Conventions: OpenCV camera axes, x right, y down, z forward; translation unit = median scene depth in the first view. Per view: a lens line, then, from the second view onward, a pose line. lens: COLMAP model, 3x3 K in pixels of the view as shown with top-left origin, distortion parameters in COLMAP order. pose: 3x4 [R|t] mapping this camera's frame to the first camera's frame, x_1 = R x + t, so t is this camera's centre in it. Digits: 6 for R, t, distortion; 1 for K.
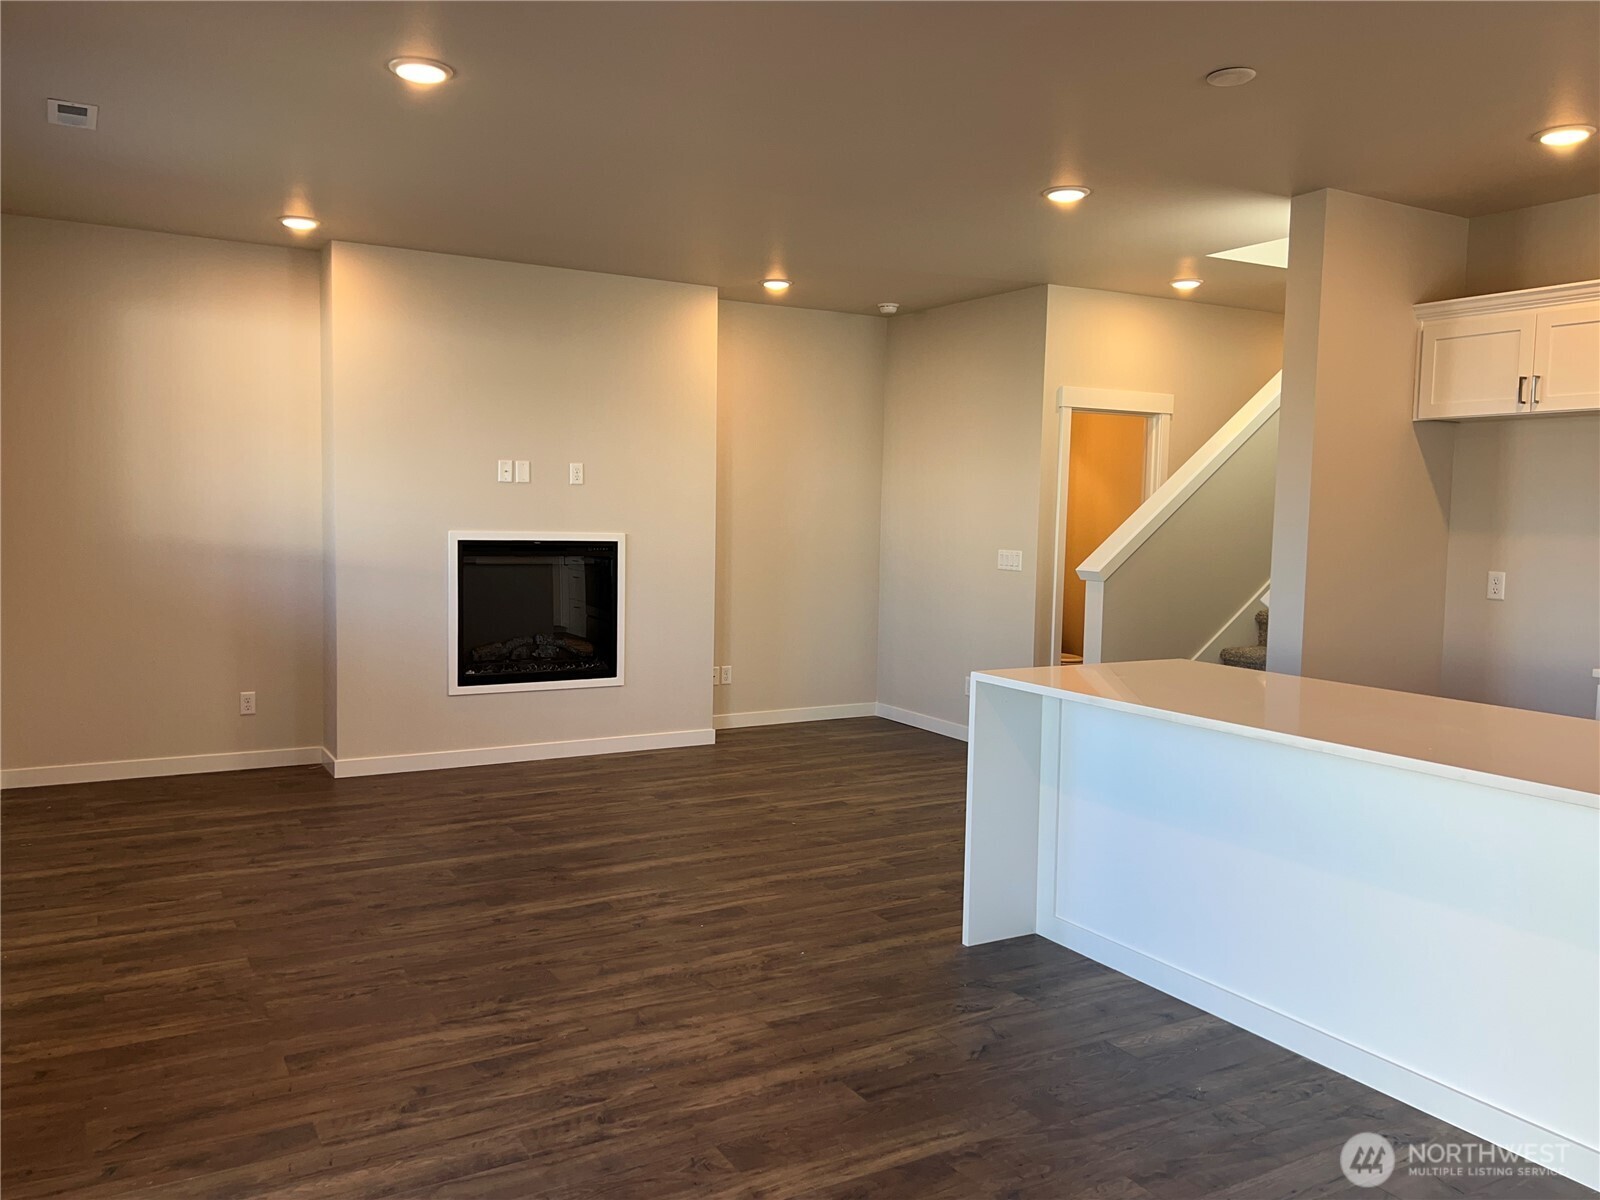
lens RADIAL K [[1231.9, 0, 800.0], [0, 1231.9, 600.0], [0, 0, 1]] dist [0.080449, -0.092796]
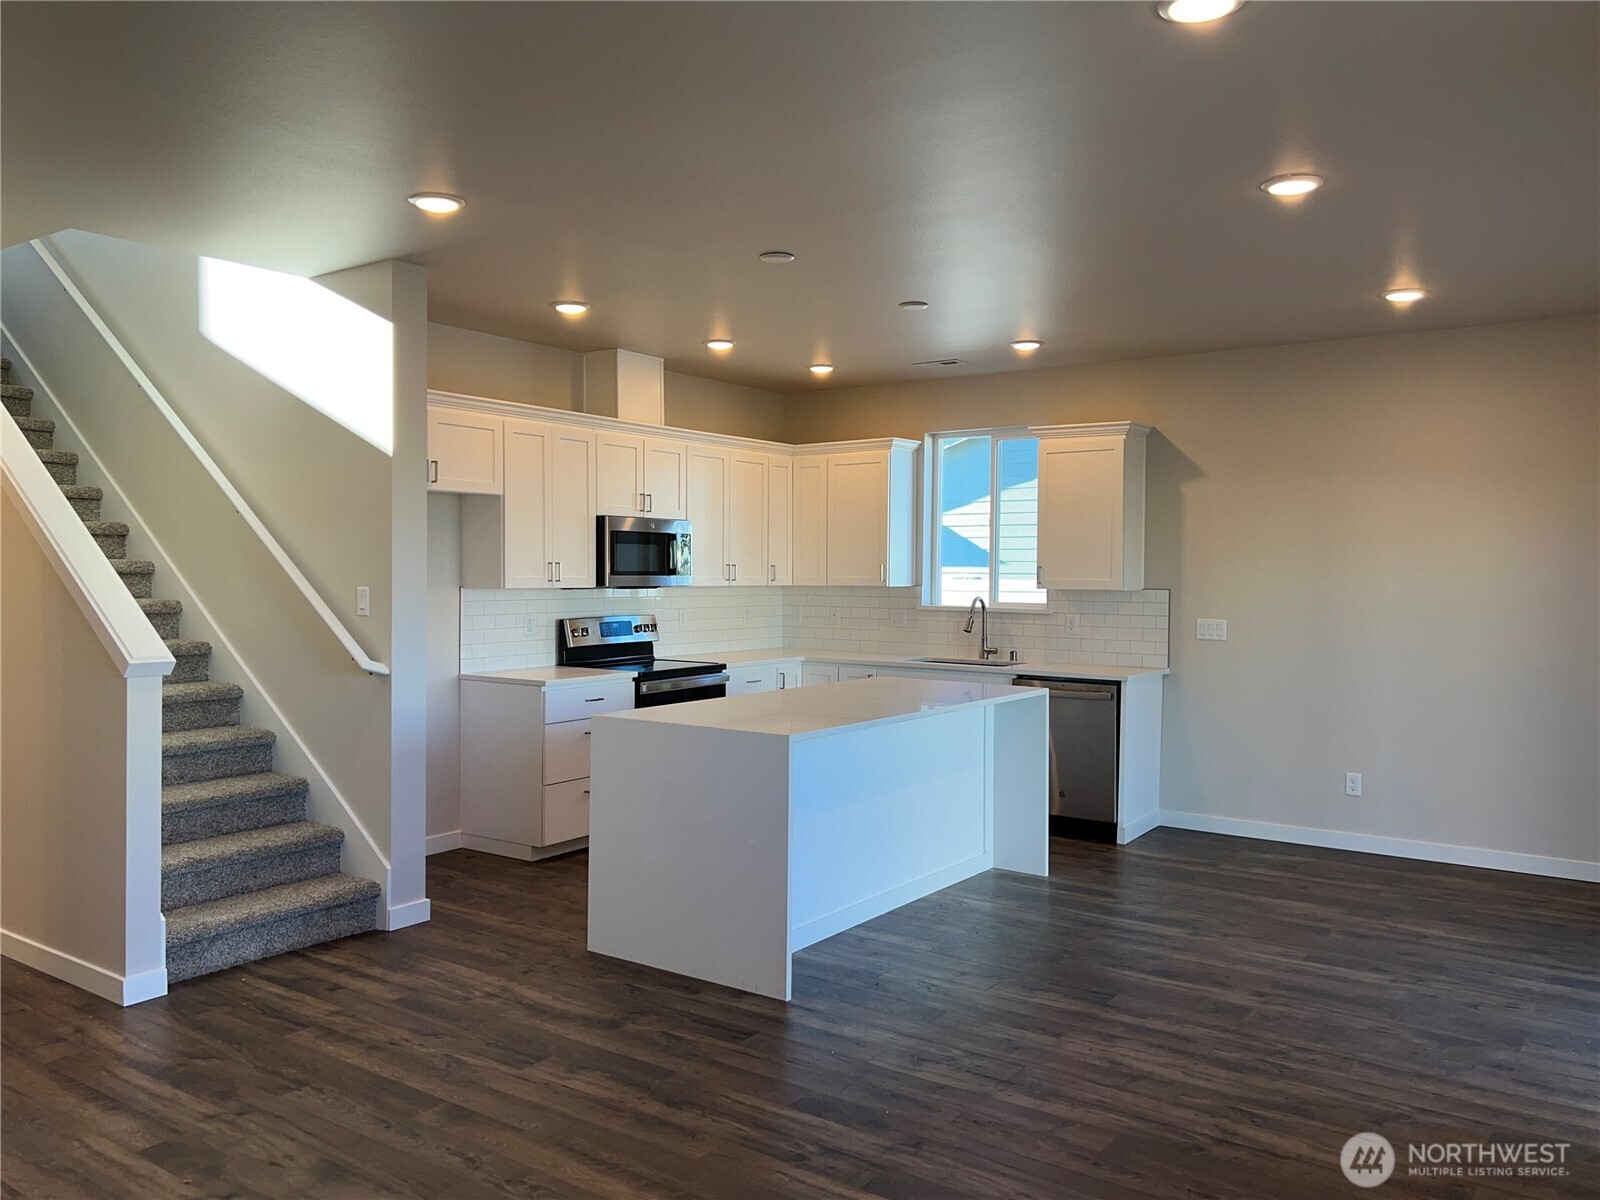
lens RADIAL K [[1245.5, 0, 786.1], [0, 1245.5, 594.4], [0, 0, 1]] dist [0.076990, -0.060965]
pose [[-0.410489, -0.040851, 0.910950, -0.703006], [0.051890, 0.996331, 0.068062, -0.115046], [-0.910388, 0.075207, -0.406864, 1.218487]]
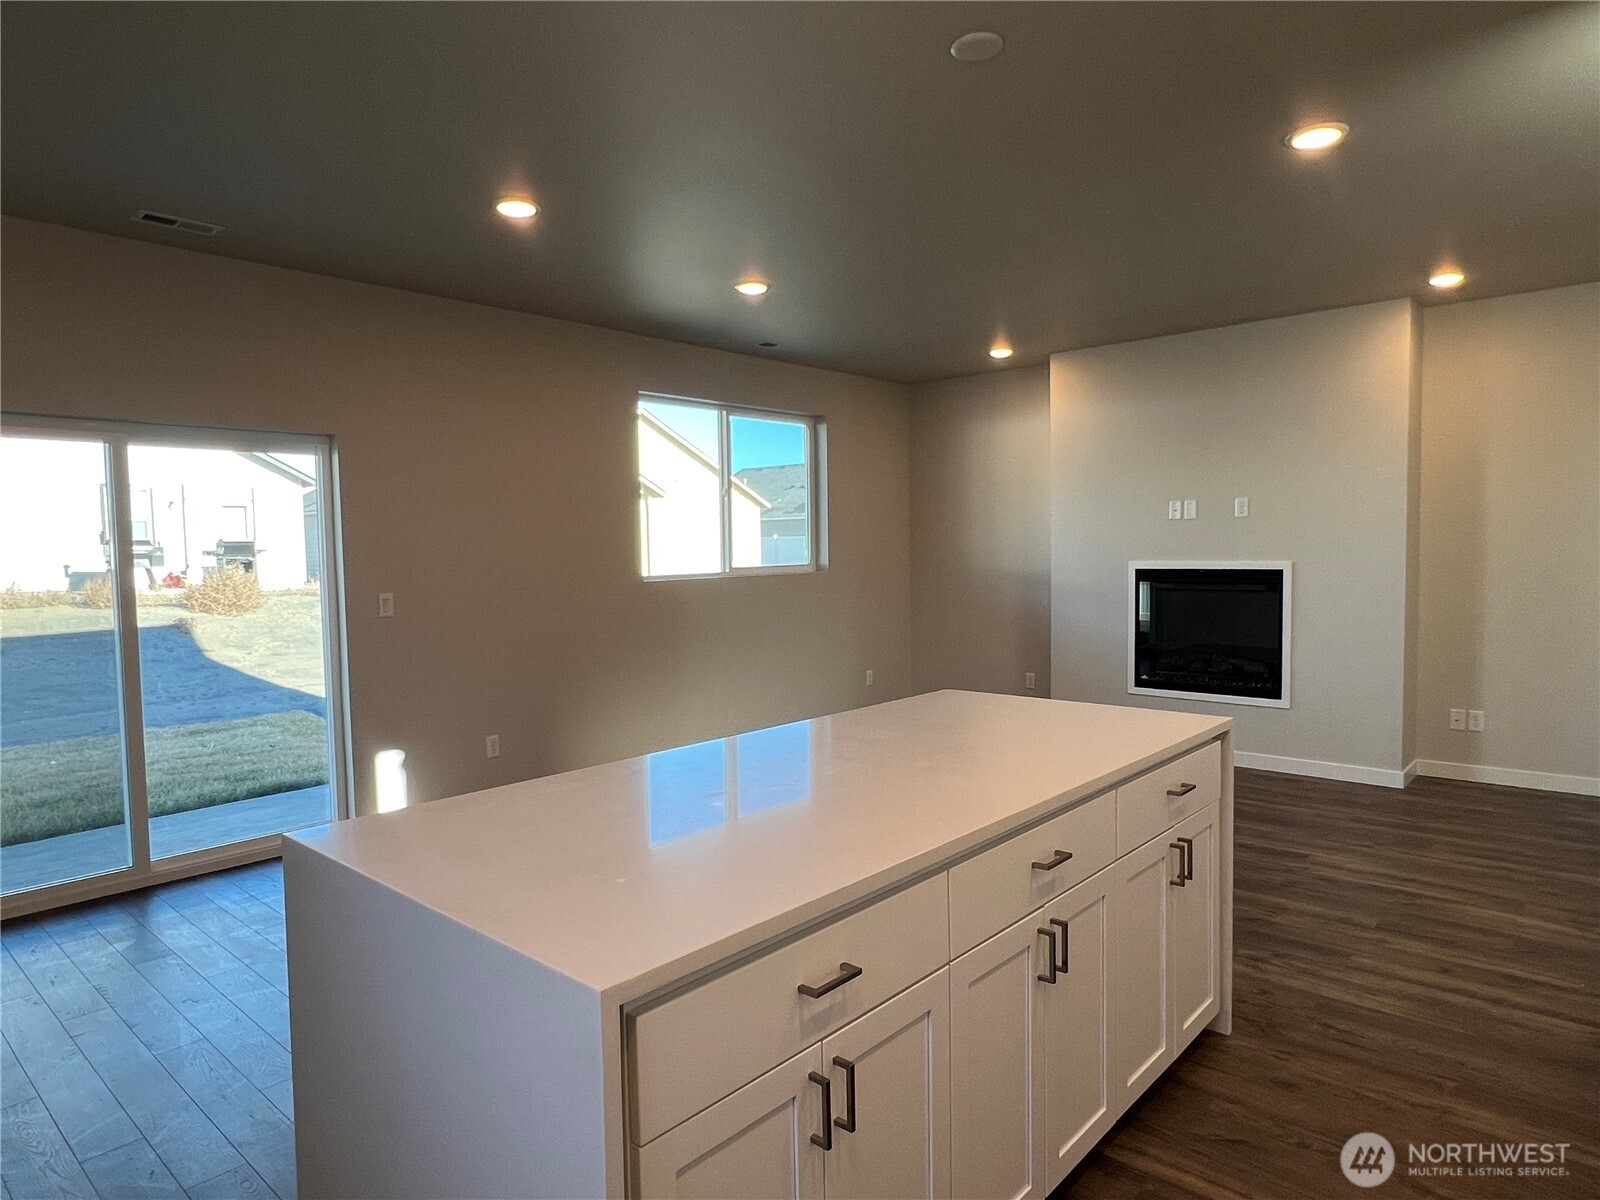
lens RADIAL K [[972.1, 0, 780.2], [0, 972.1, 602.6], [0, 0, 1]] dist [0.000093, 0.002048]
pose [[0.293589, 0.032373, -0.955383, 0.762597], [-0.048269, 0.998654, 0.019006, -0.021896], [0.954712, 0.040535, 0.294756, 0.523680]]
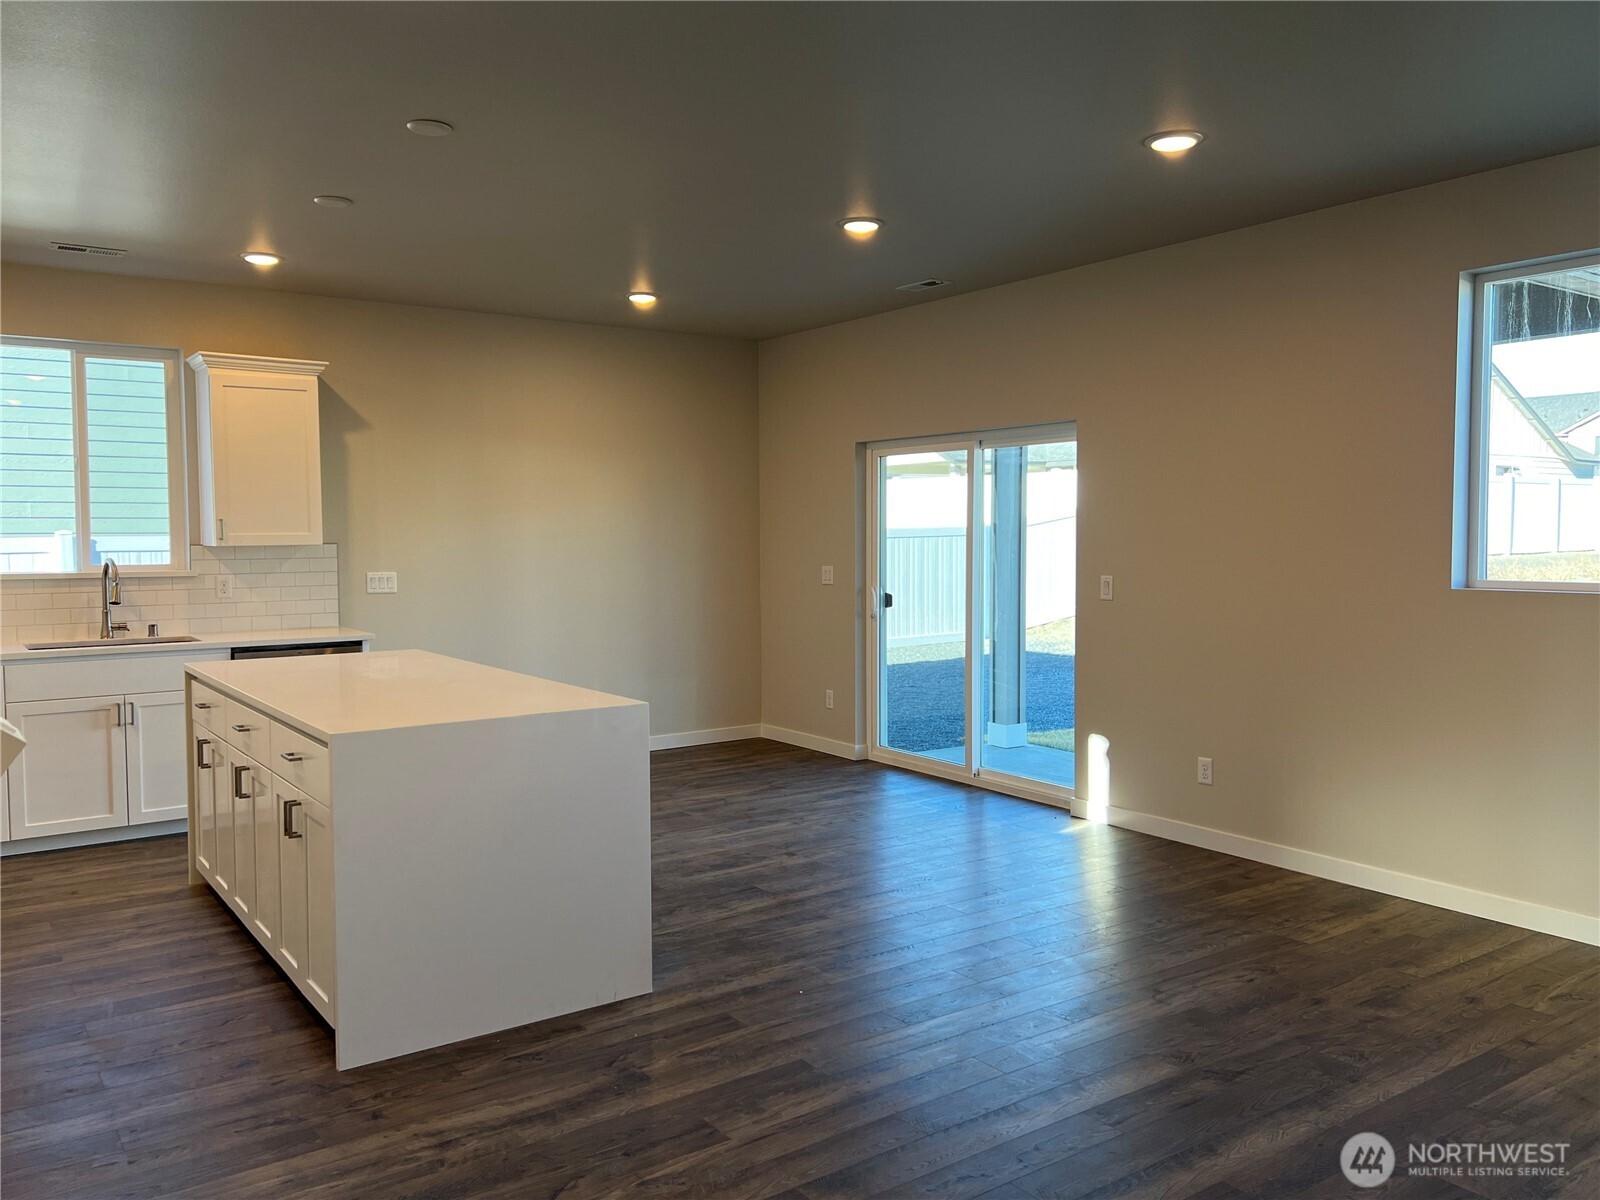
lens RADIAL K [[1231.9, 0, 800.0], [0, 1231.9, 600.0], [0, 0, 1]] dist [0.080449, -0.092796]
pose [[-0.995970, -0.008024, -0.089326, 0.091844], [-0.019598, 0.991391, 0.129461, -0.125725], [0.087518, 0.130690, -0.987553, 1.658986]]
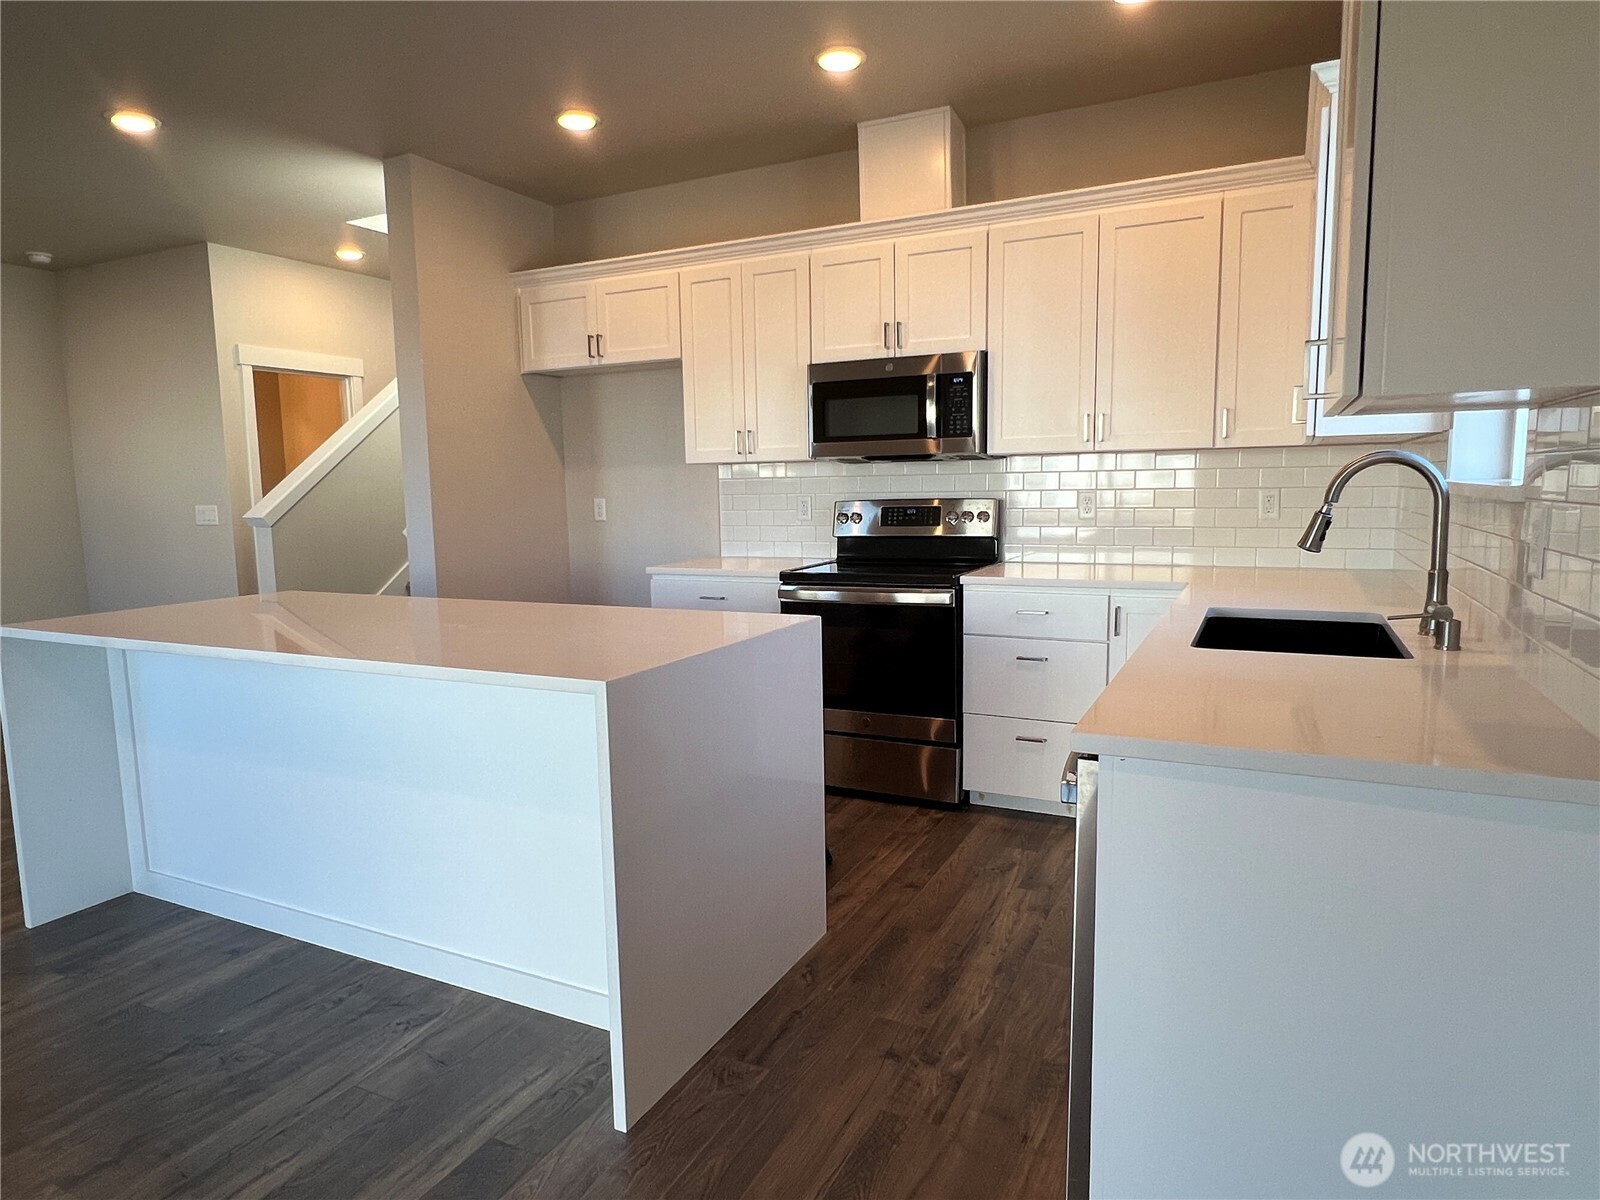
lens RADIAL K [[972.1, 0, 780.2], [0, 972.1, 602.6], [0, 0, 1]] dist [0.000093, 0.002048]
pose [[0.841692, -0.099611, 0.530691, 0.208906], [0.074493, 0.994860, 0.068588, 0.030540], [-0.534795, -0.018197, 0.844786, 0.098197]]
